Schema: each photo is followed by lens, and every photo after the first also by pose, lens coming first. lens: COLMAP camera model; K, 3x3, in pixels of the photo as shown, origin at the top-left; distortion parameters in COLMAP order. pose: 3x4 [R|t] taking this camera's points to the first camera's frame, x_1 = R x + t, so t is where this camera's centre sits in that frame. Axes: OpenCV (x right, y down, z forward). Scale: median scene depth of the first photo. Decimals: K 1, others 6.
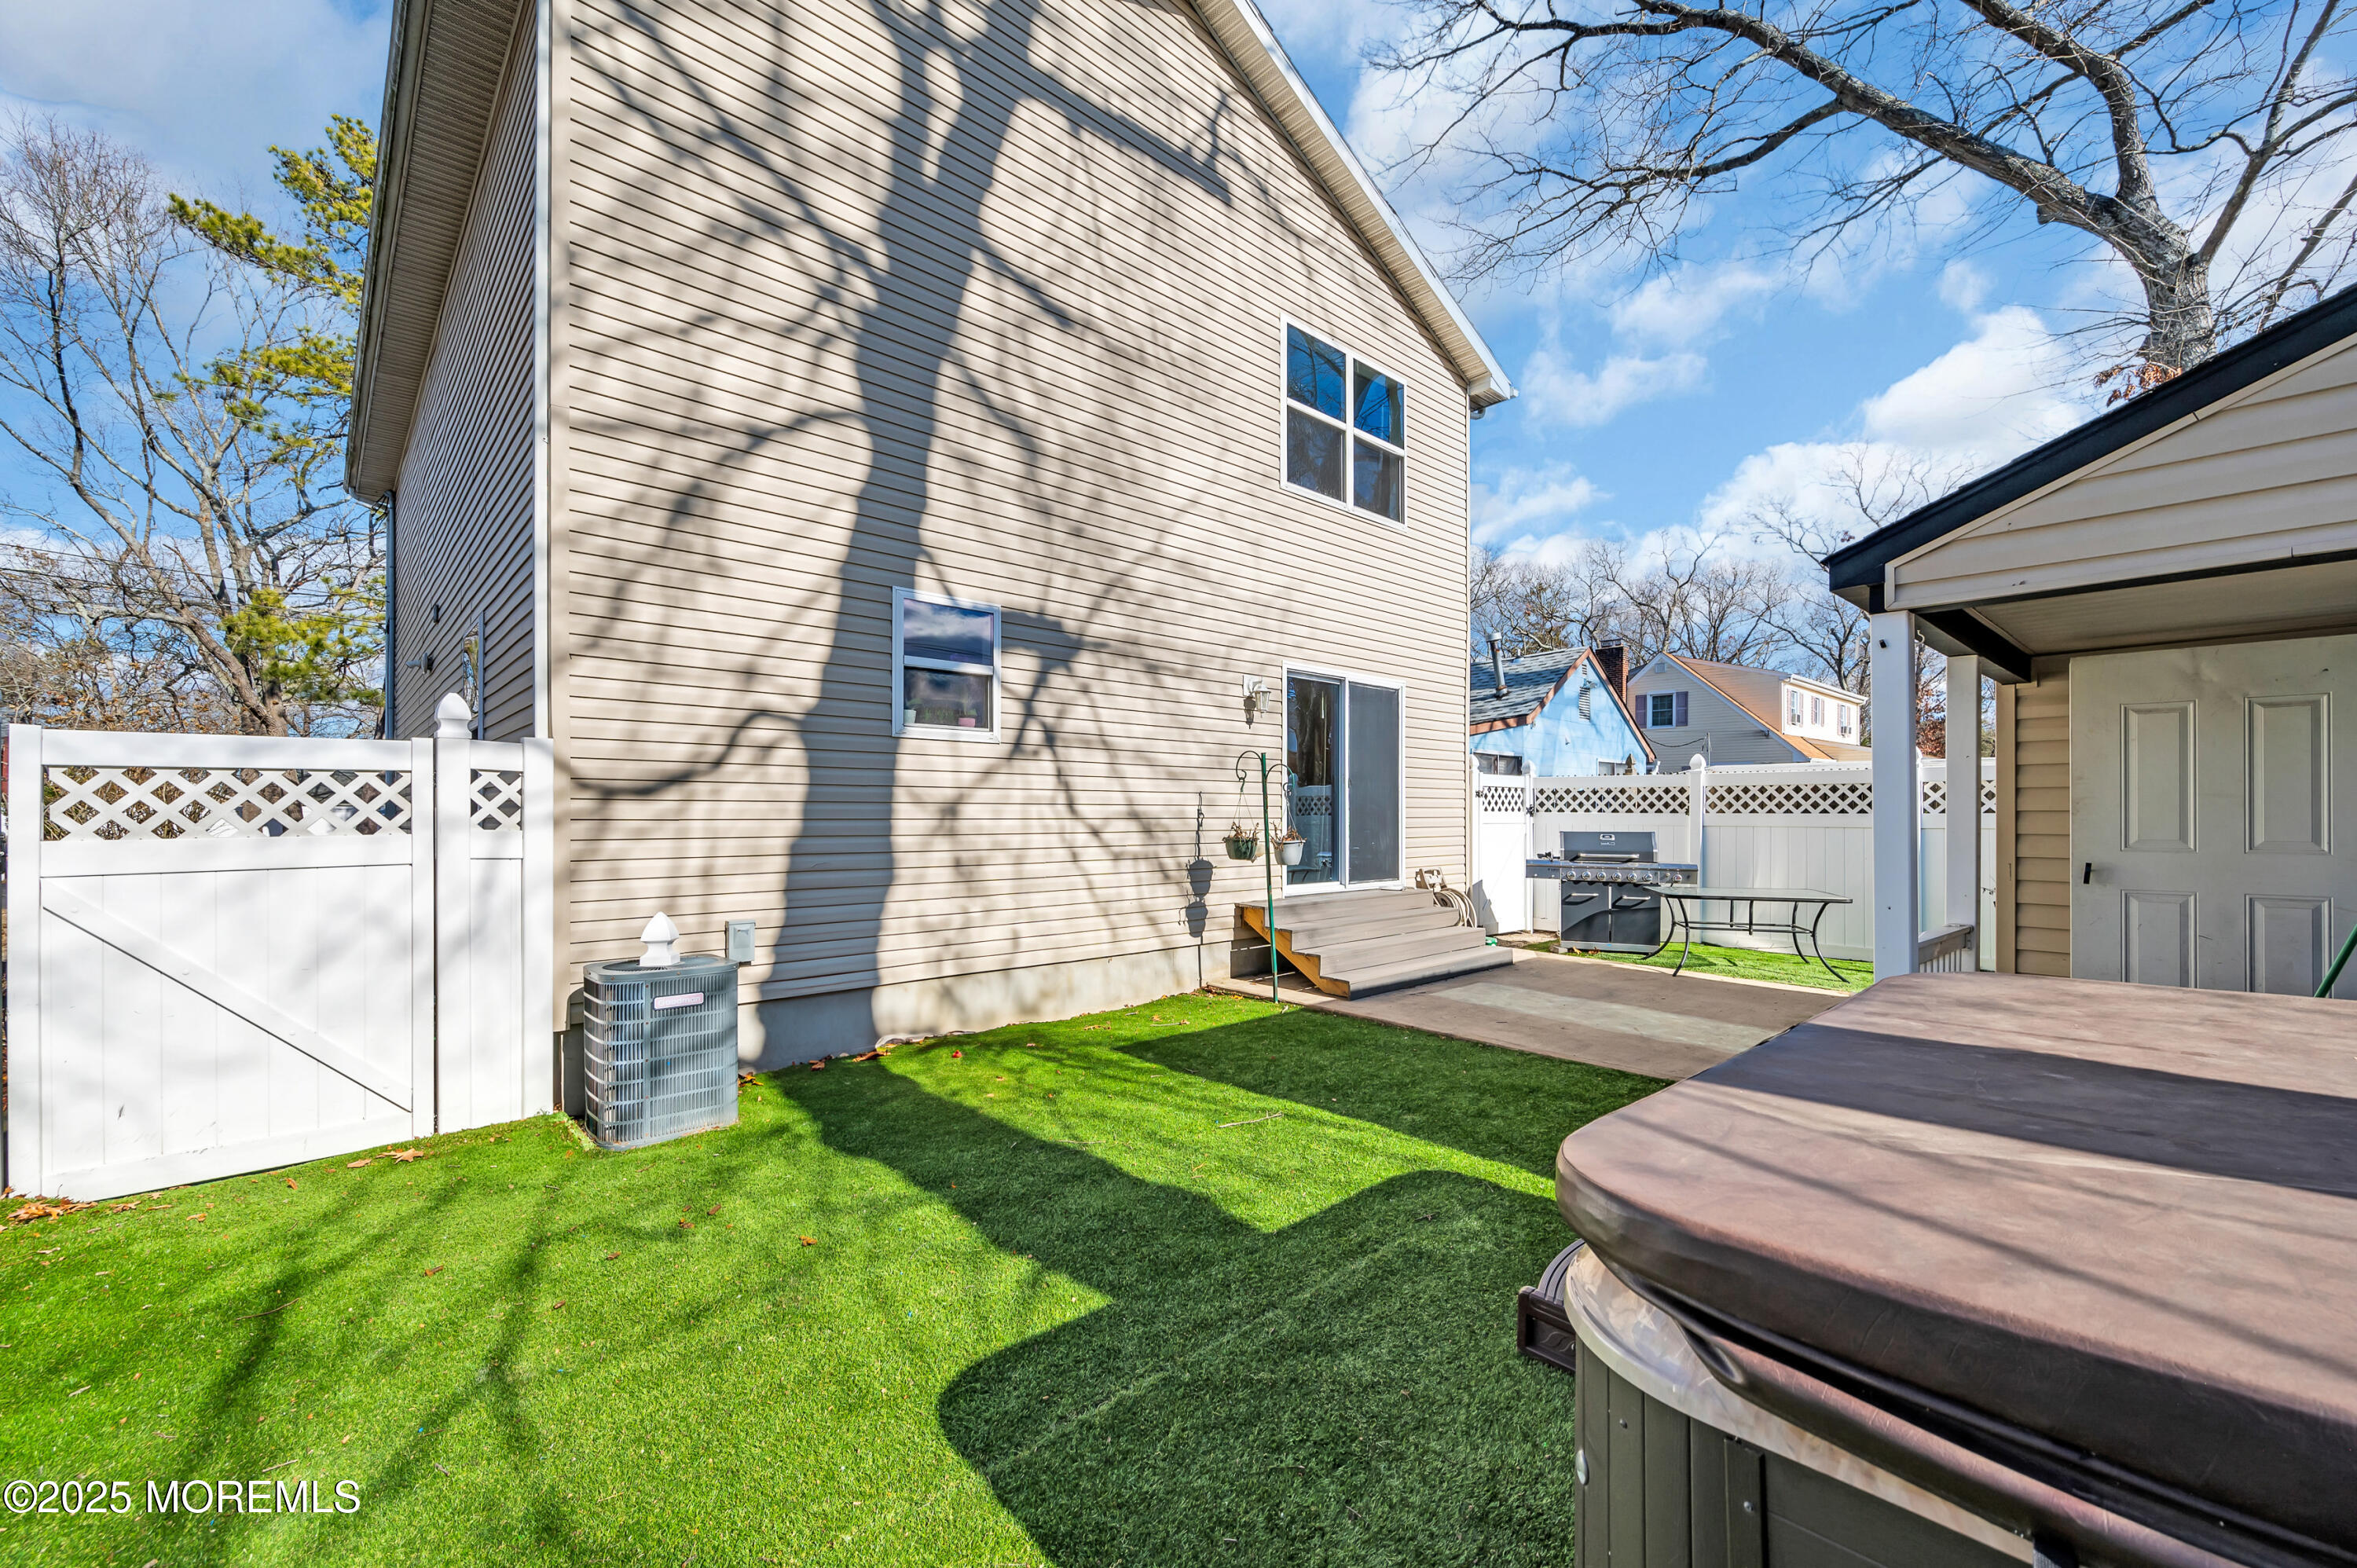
lens RADIAL K [[956.2, 0, 1177.9], [0, 956.2, 816.3], [0, 0, 1]] dist [0.002851, -0.002702]
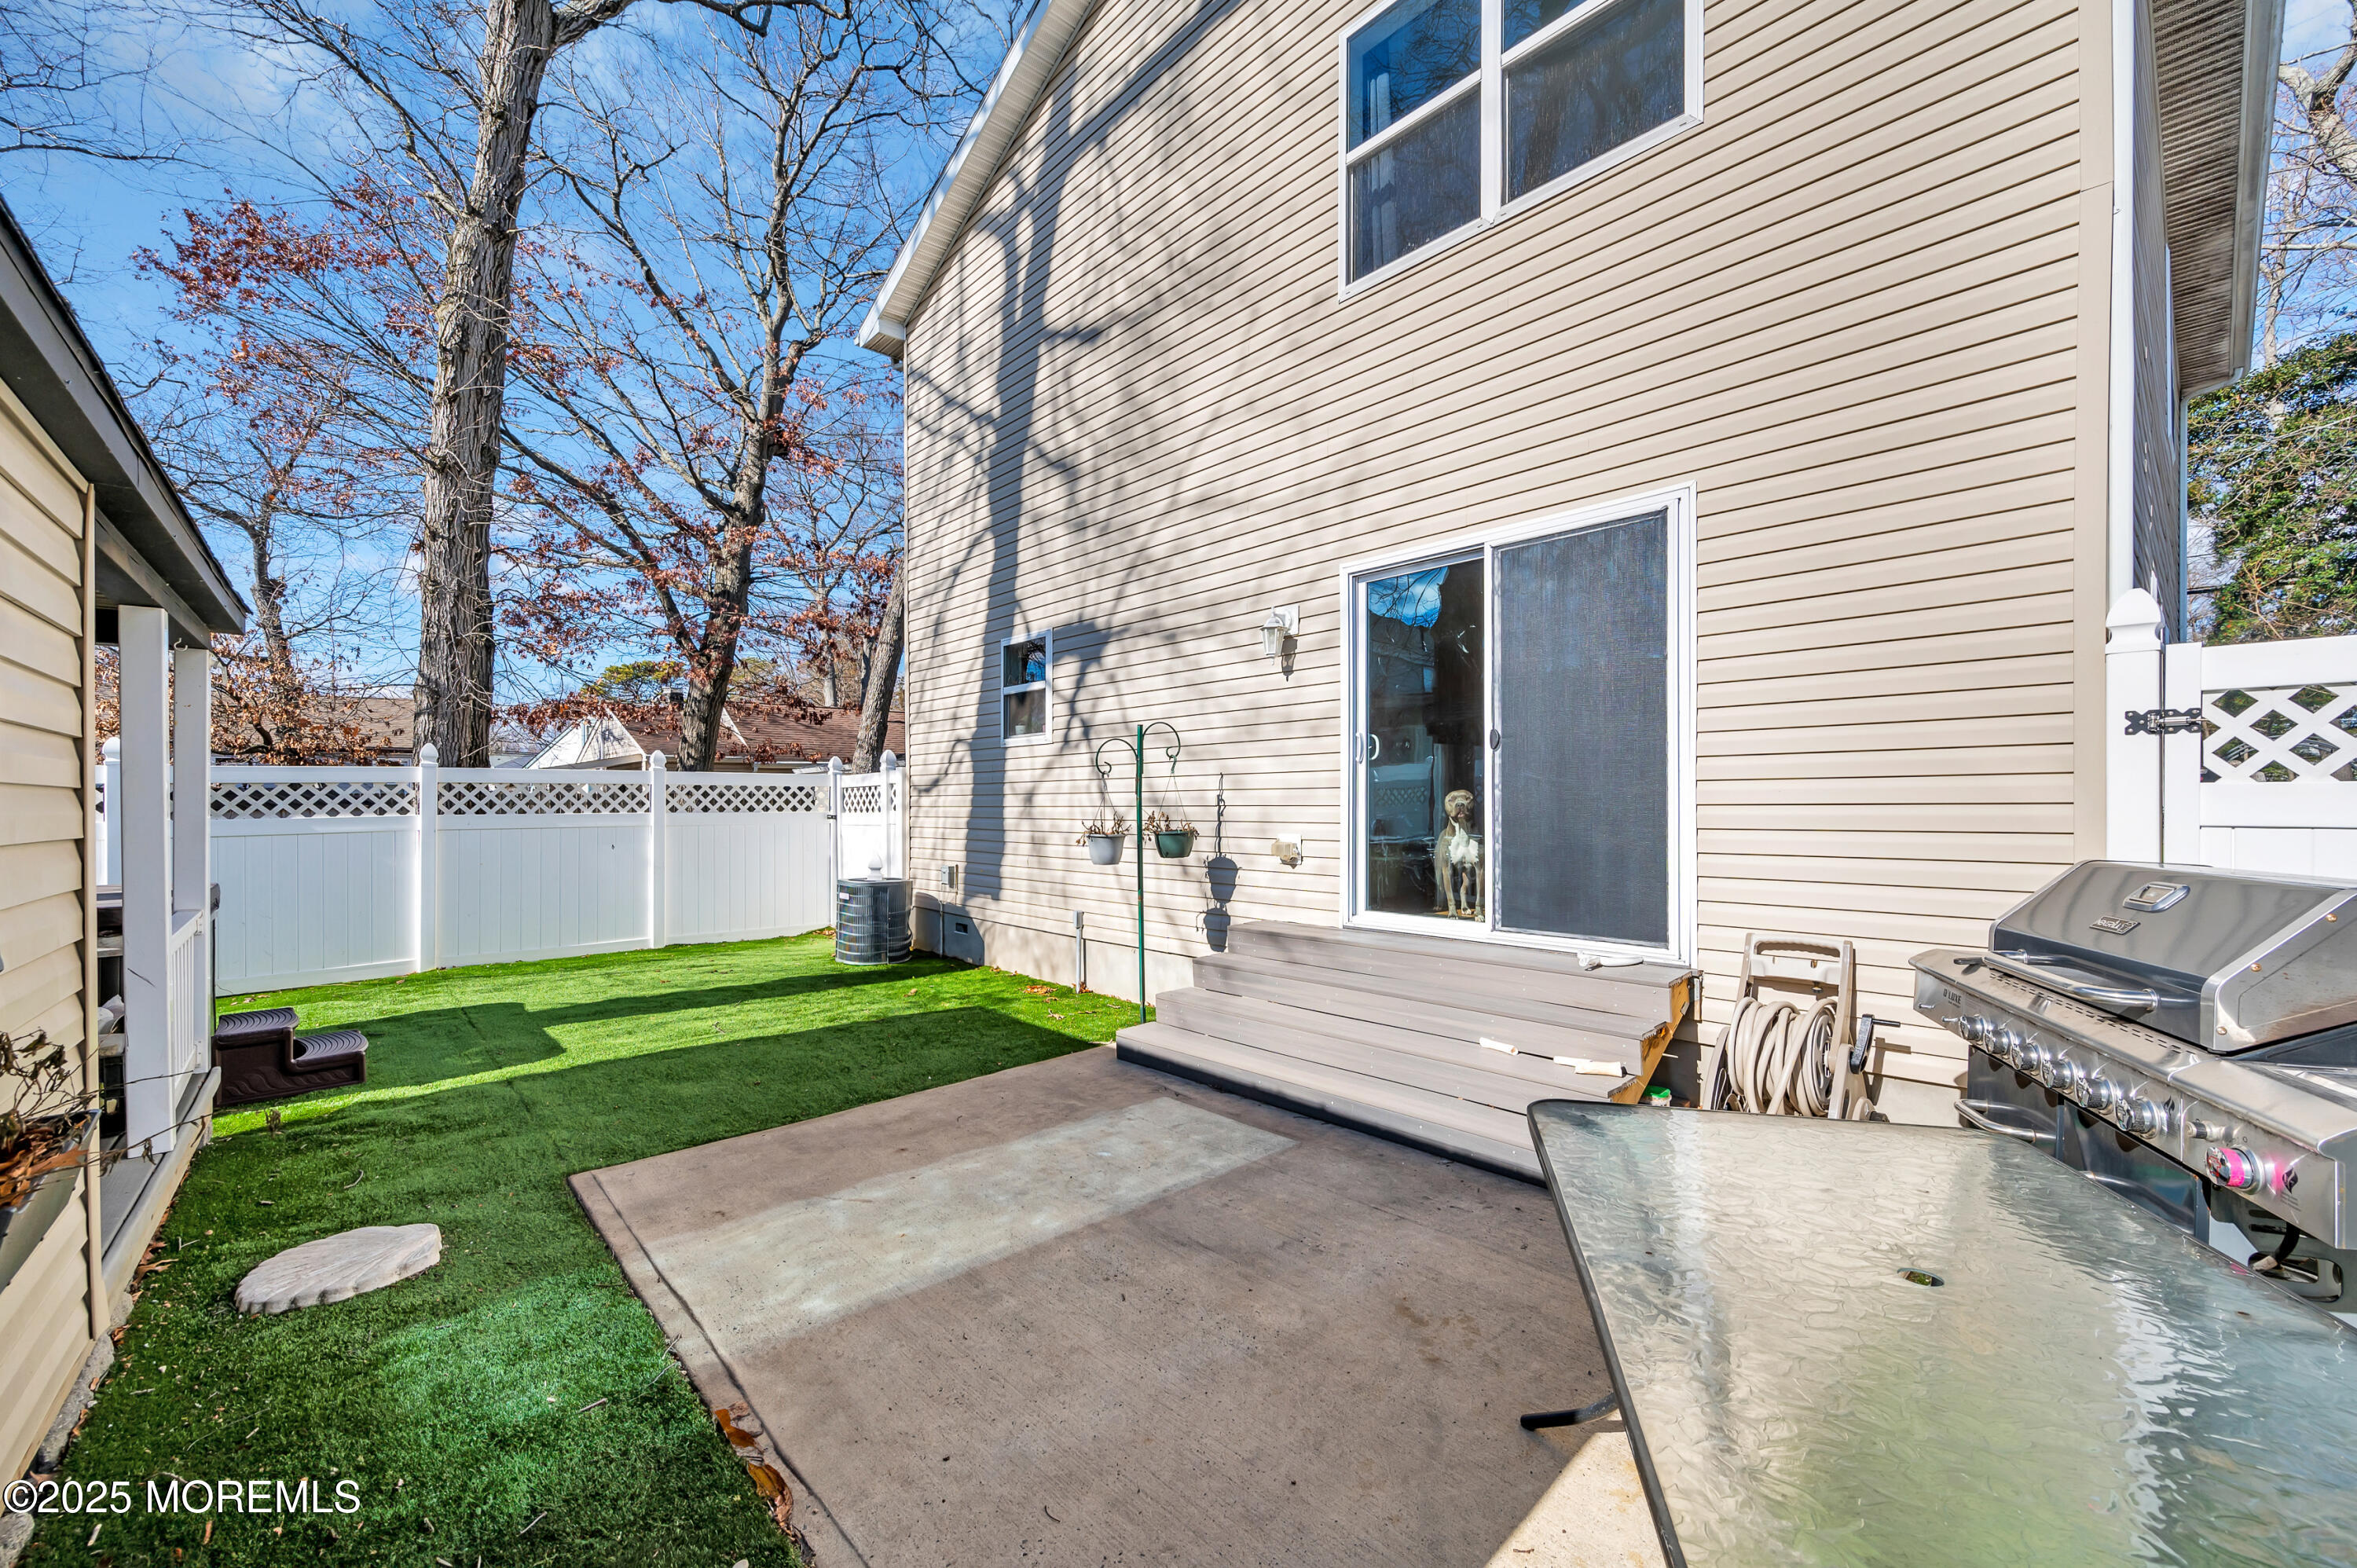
lens RADIAL K [[956.2, 0, 1174.3], [0, 956.2, 806.3], [0, 0, 1]] dist [0.002851, -0.002702]
pose [[-0.021267, 0.003063, -0.999769, 0.848951], [0.003568, 0.999989, 0.002988, 0.000005], [0.999767, -0.003504, -0.021278, 0.997128]]
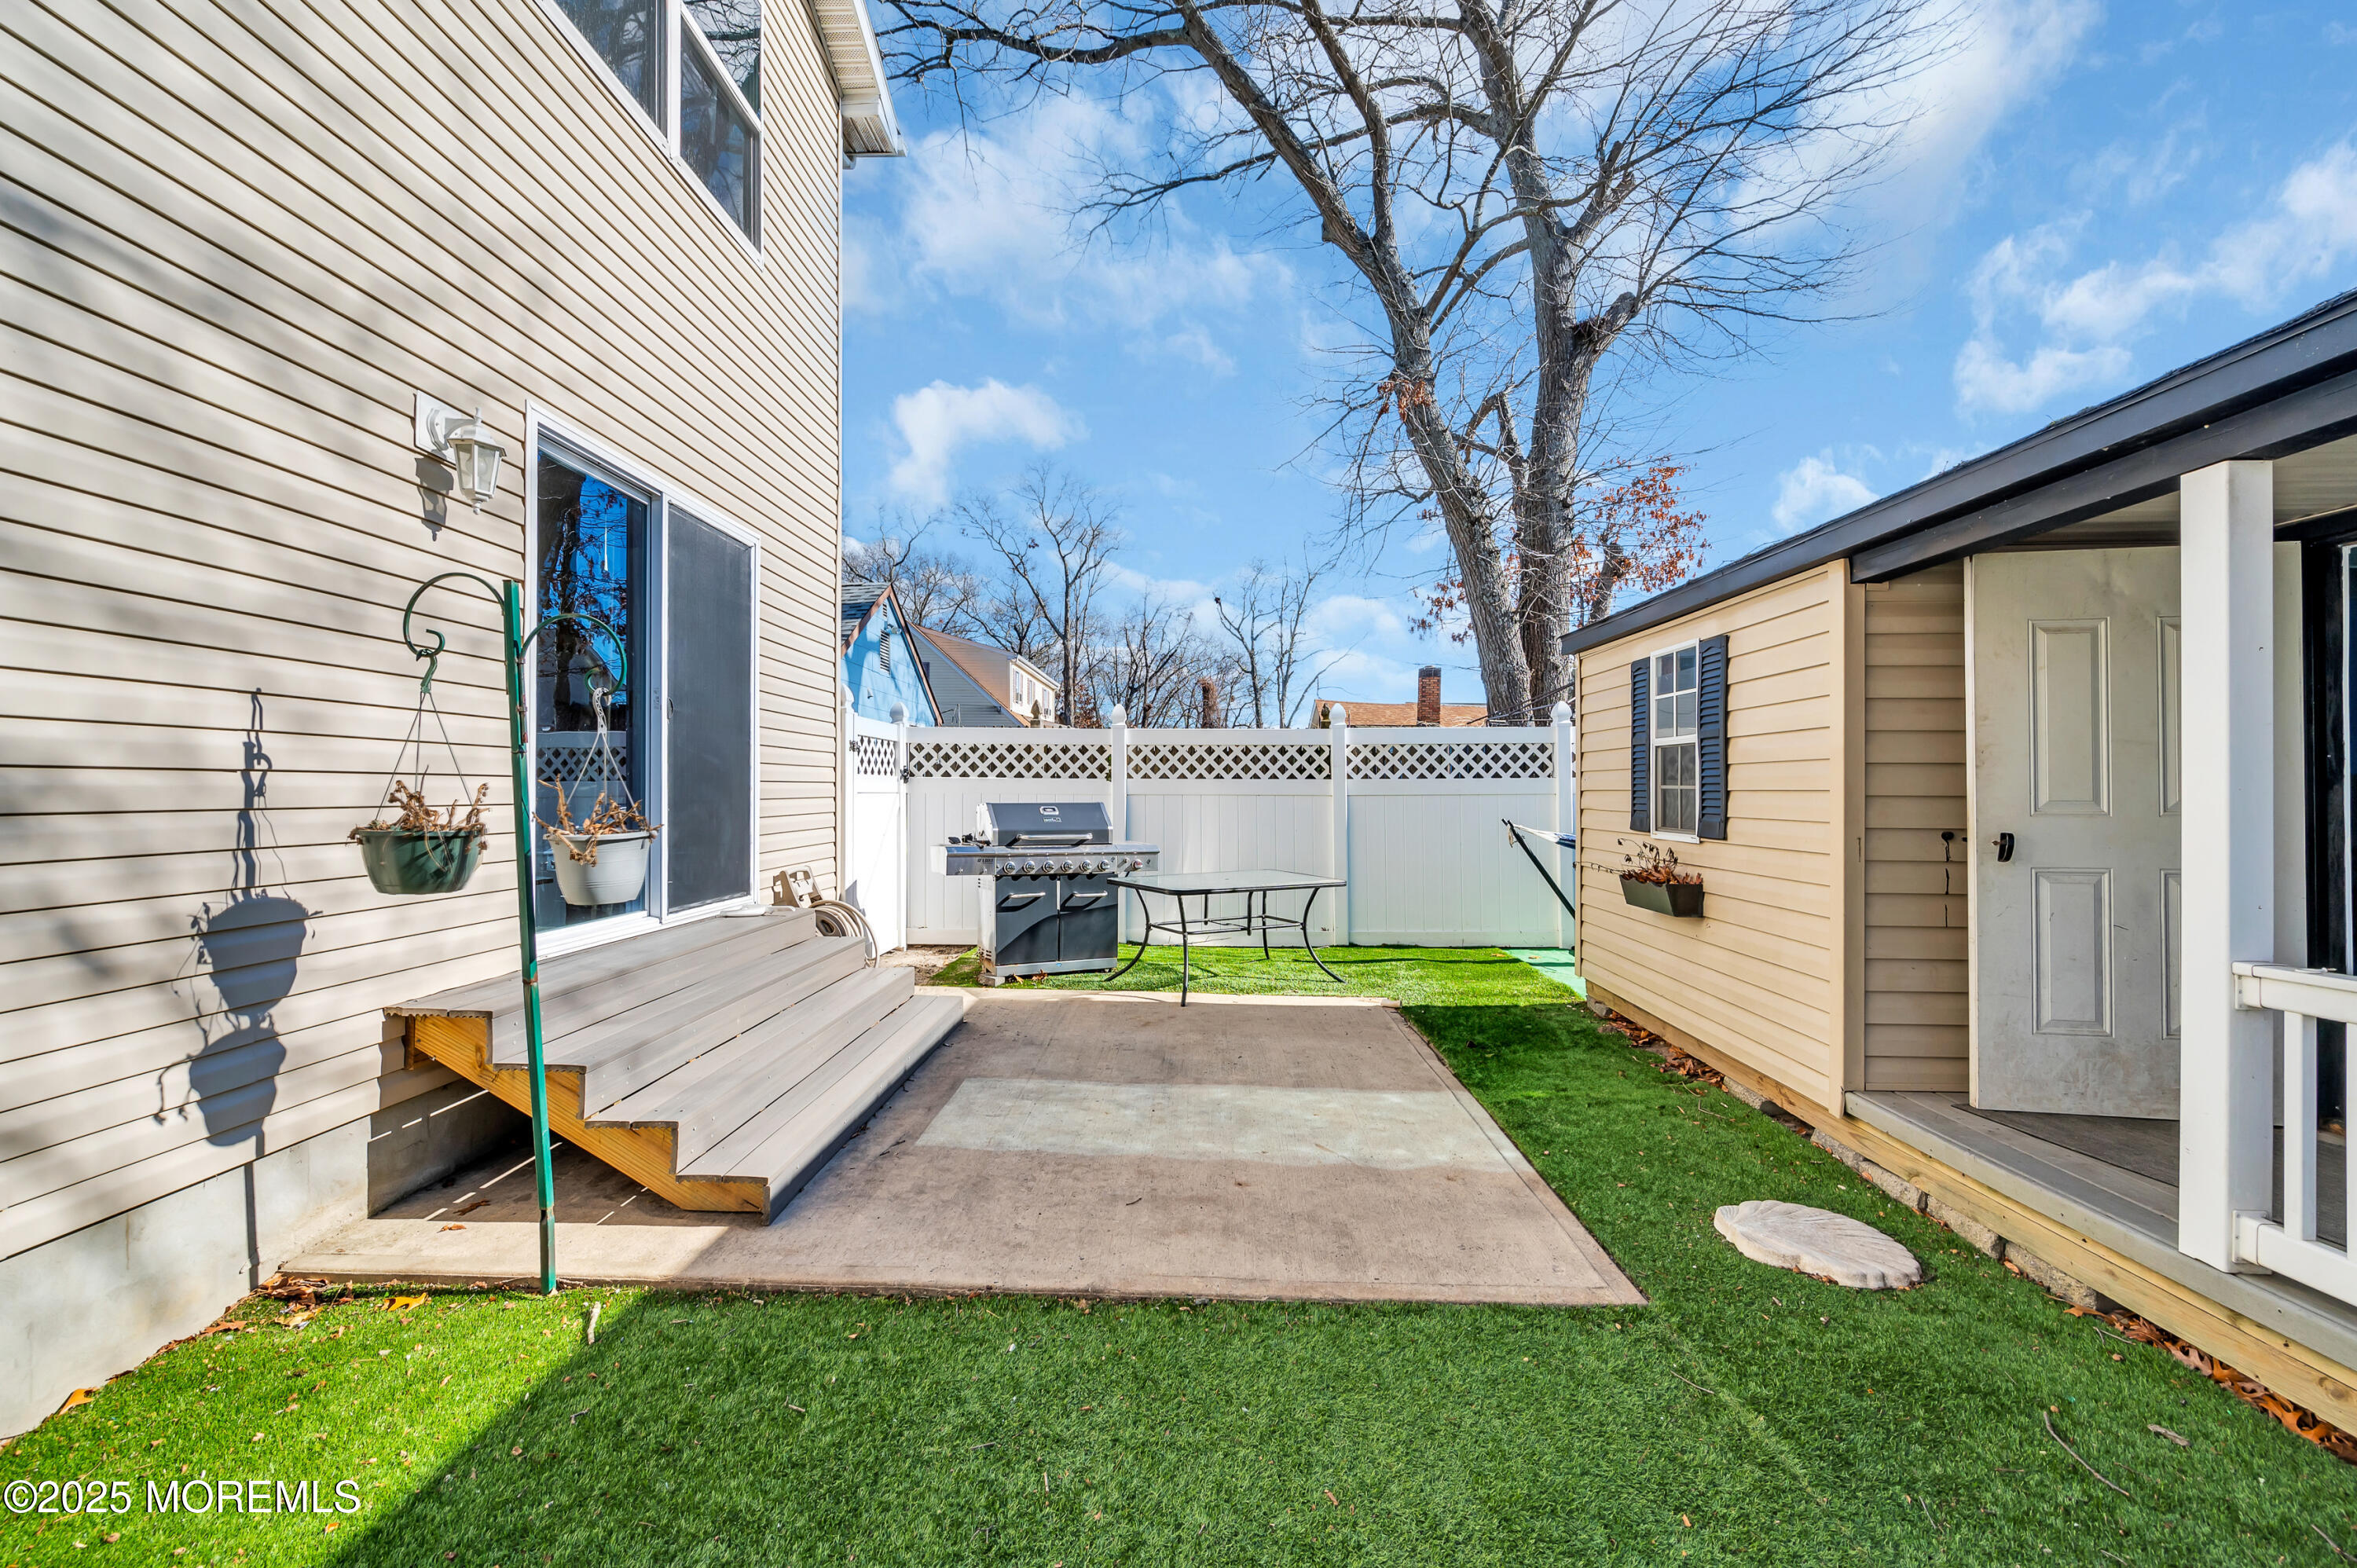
lens RADIAL K [[956.2, 0, 1175.1], [0, 956.2, 782.2], [0, 0, 1]] dist [0.002851, -0.002702]
pose [[0.694646, 0.006611, 0.719322, 0.006234], [-0.000646, 0.999963, -0.008566, 0.008544], [-0.719352, 0.005485, 0.694624, 0.560488]]
